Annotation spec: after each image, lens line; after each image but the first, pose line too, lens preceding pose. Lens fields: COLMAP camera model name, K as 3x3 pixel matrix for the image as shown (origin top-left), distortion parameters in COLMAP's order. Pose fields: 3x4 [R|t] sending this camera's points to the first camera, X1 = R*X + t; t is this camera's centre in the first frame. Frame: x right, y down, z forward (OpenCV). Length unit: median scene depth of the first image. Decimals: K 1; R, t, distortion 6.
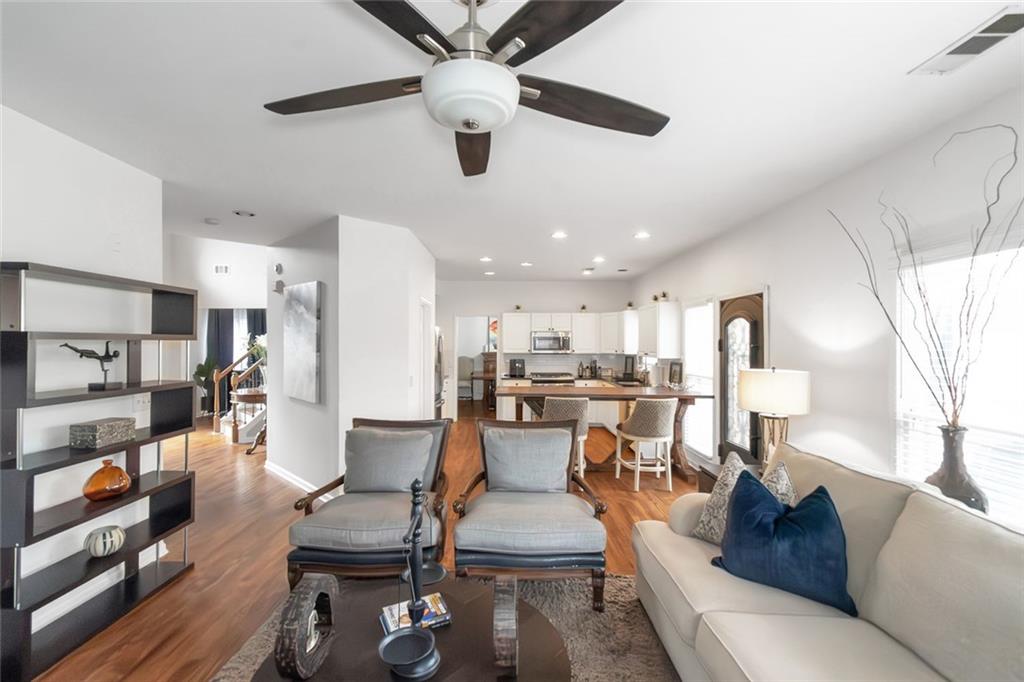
lens RADIAL K [[472.6, 0, 514.6], [0, 472.6, 338.9], [0, 0, 1]] dist [0.005951, -0.003366]
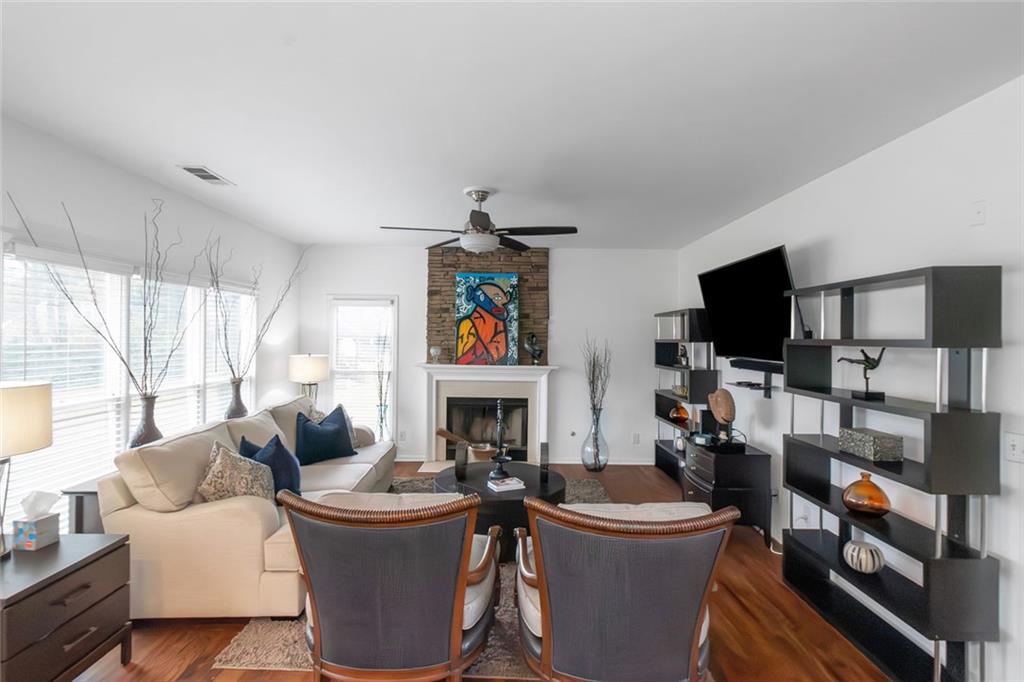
lens RADIAL K [[472.6, 0, 505.2], [0, 472.6, 339.6], [0, 0, 1]] dist [0.005951, -0.003366]
pose [[-0.999786, -0.014242, 0.014977, -0.147349], [-0.014230, 0.999898, 0.000942, -0.001243], [-0.014989, 0.000729, -0.999887, 1.955074]]
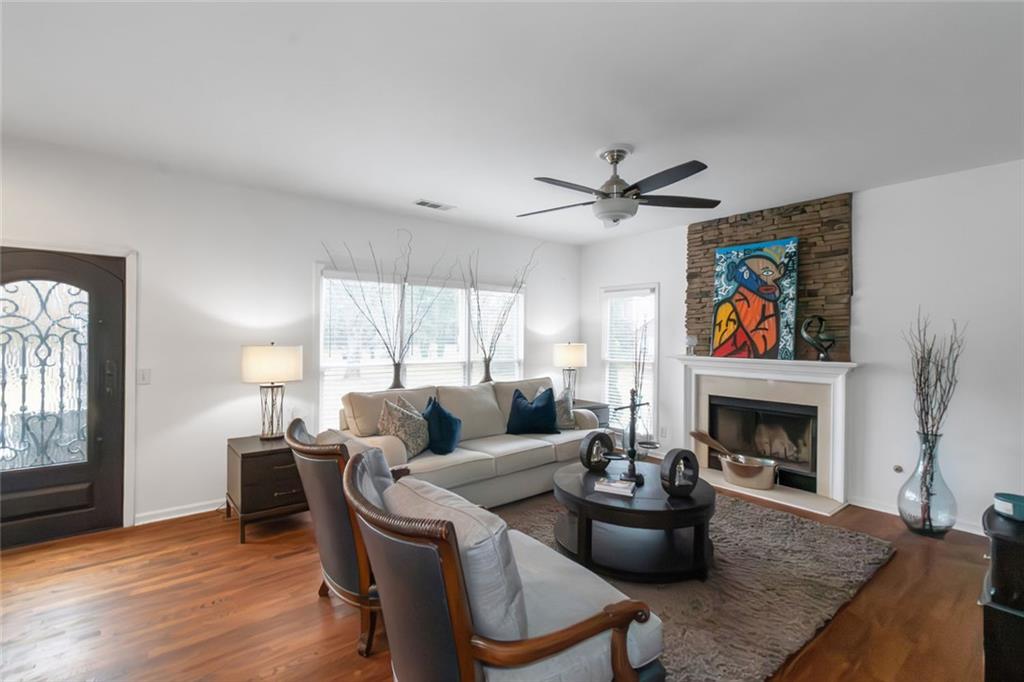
lens RADIAL K [[472.6, 0, 507.2], [0, 472.6, 341.0], [0, 0, 1]] dist [0.005951, -0.003366]
pose [[-0.614923, -0.011733, 0.788500, -0.845693], [-0.011365, 0.999917, 0.006017, 0.054654], [-0.788506, -0.005261, -0.615005, 1.558780]]
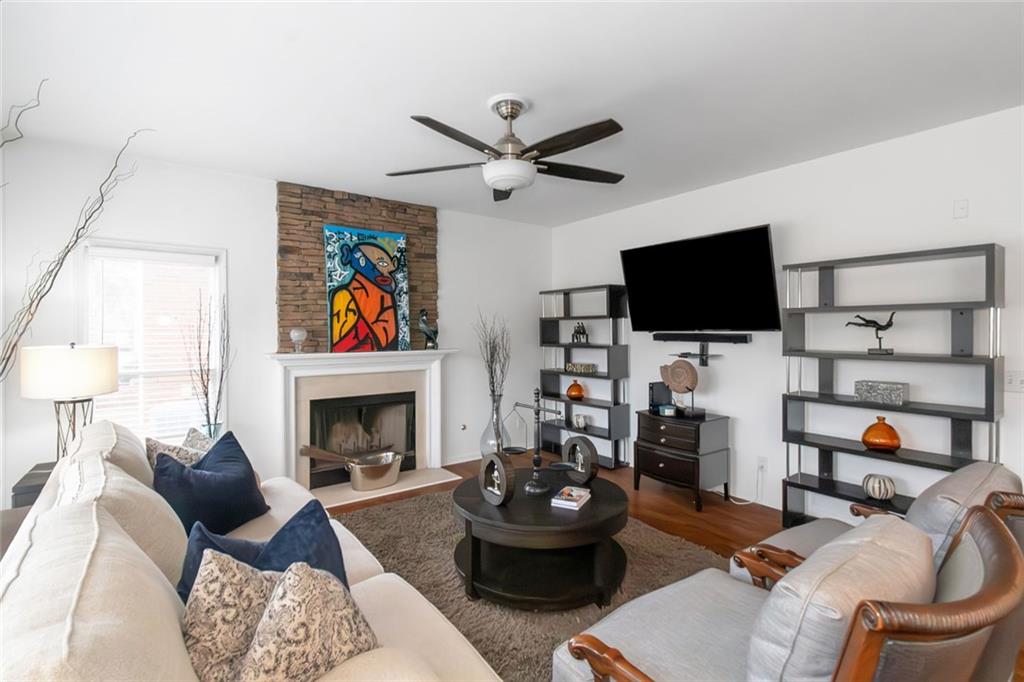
lens RADIAL K [[472.6, 0, 515.1], [0, 472.6, 329.2], [0, 0, 1]] dist [0.005951, -0.003366]
pose [[-0.810216, 0.001536, -0.586129, 0.521371], [0.002885, 0.999995, -0.001368, 0.044719], [0.586124, -0.002799, -0.810217, 1.404293]]
